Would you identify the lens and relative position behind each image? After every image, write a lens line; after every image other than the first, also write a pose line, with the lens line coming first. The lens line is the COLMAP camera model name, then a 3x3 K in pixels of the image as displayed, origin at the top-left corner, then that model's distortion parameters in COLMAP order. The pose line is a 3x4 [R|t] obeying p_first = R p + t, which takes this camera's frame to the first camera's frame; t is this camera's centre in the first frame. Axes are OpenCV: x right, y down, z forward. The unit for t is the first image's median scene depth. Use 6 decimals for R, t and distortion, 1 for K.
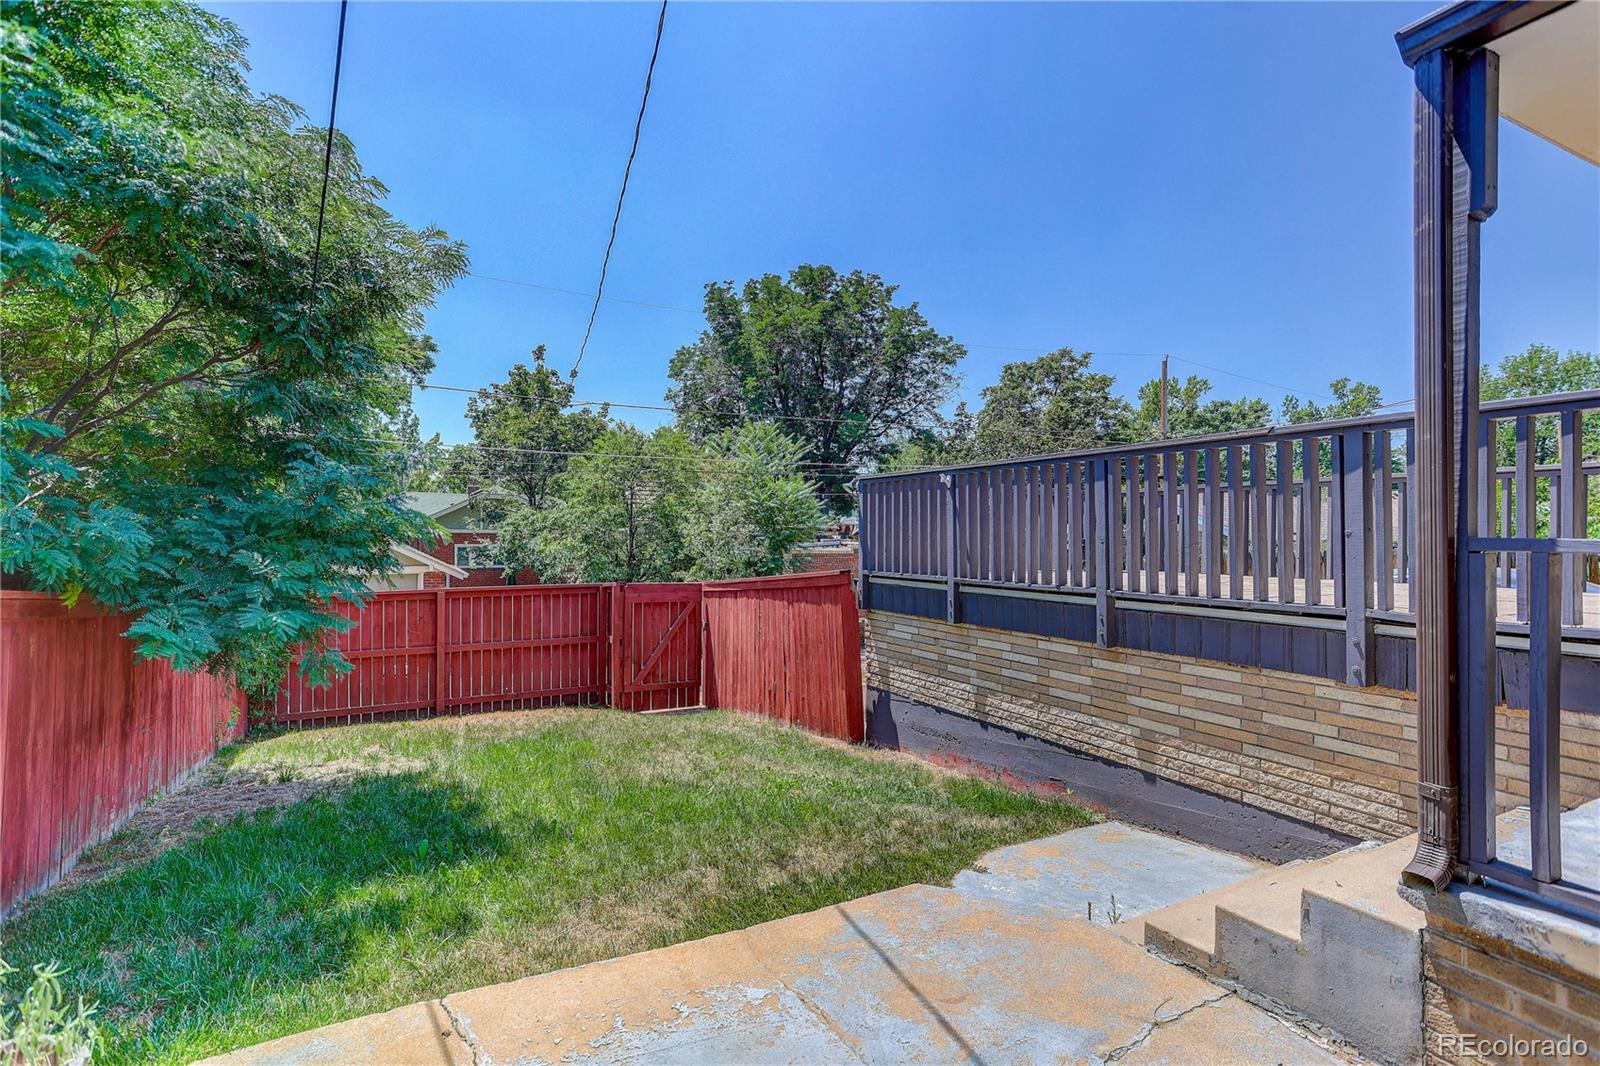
lens RADIAL K [[771.7, 0, 798.7], [0, 771.7, 531.5], [0, 0, 1]] dist [0.001711, 0.000617]
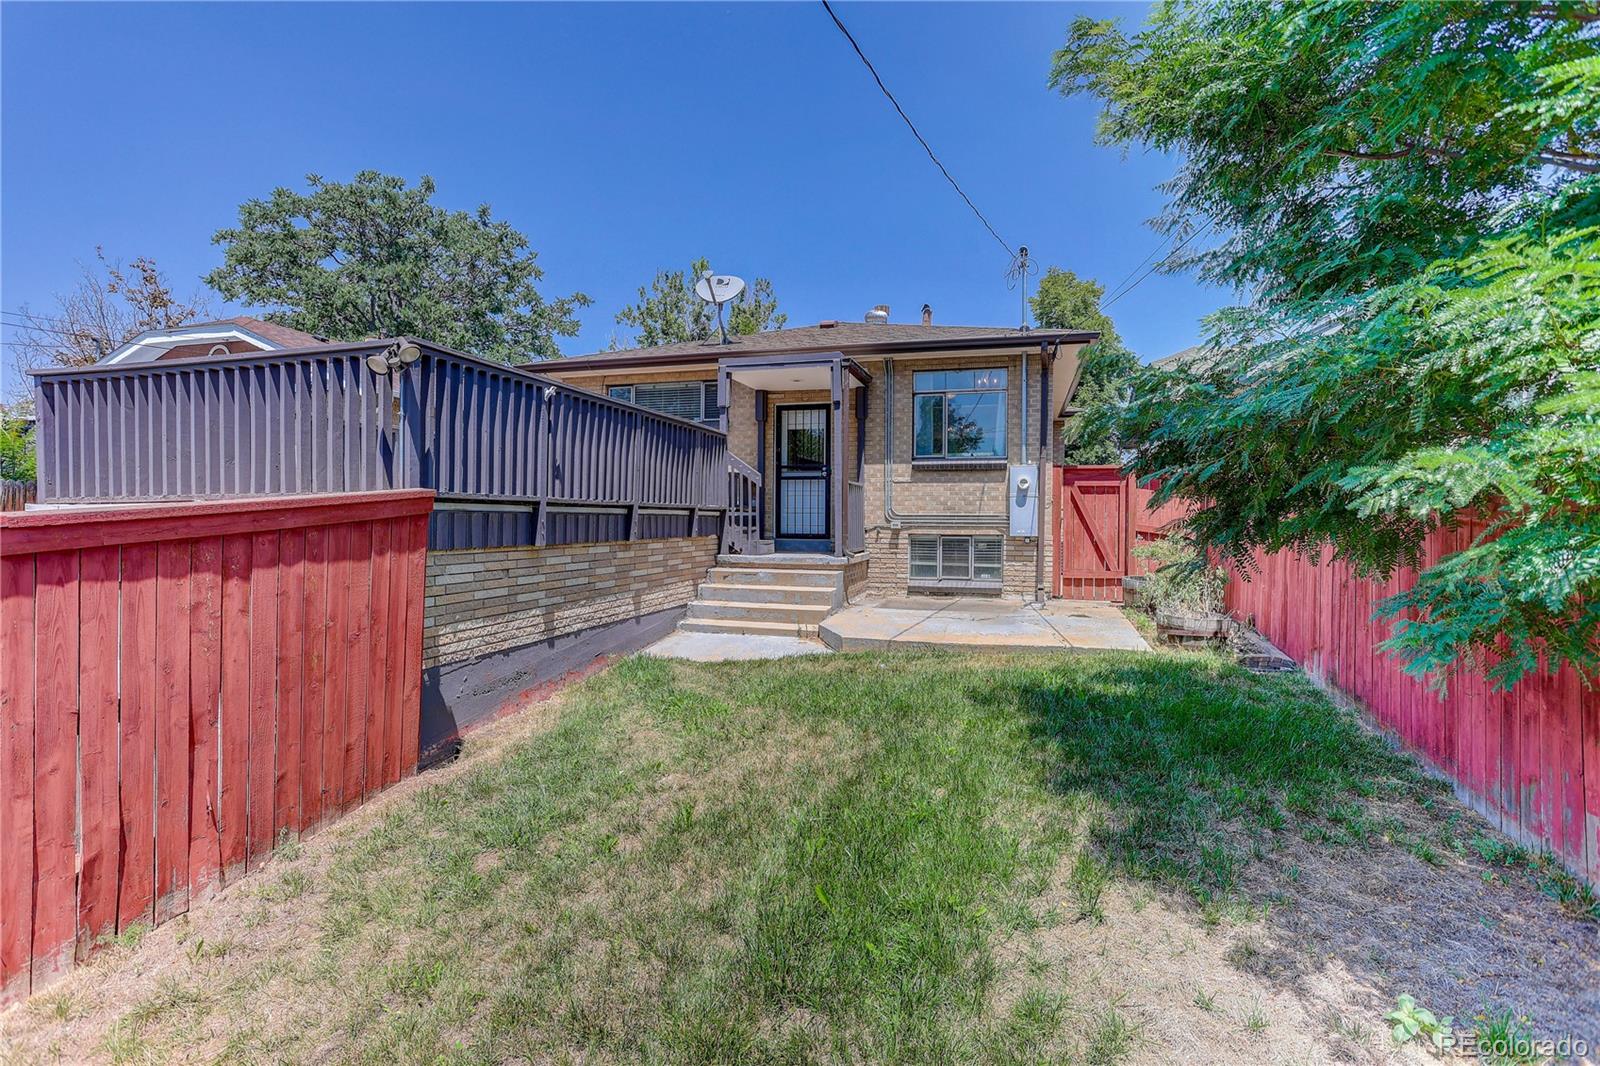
lens RADIAL K [[771.7, 0, 798.8], [0, 771.7, 530.0], [0, 0, 1]] dist [0.001711, 0.000617]
pose [[-0.729400, -0.013245, 0.683959, -0.710479], [-0.010348, 0.999912, 0.008328, 0.094504], [-0.684009, -0.001003, -0.729473, 1.562384]]
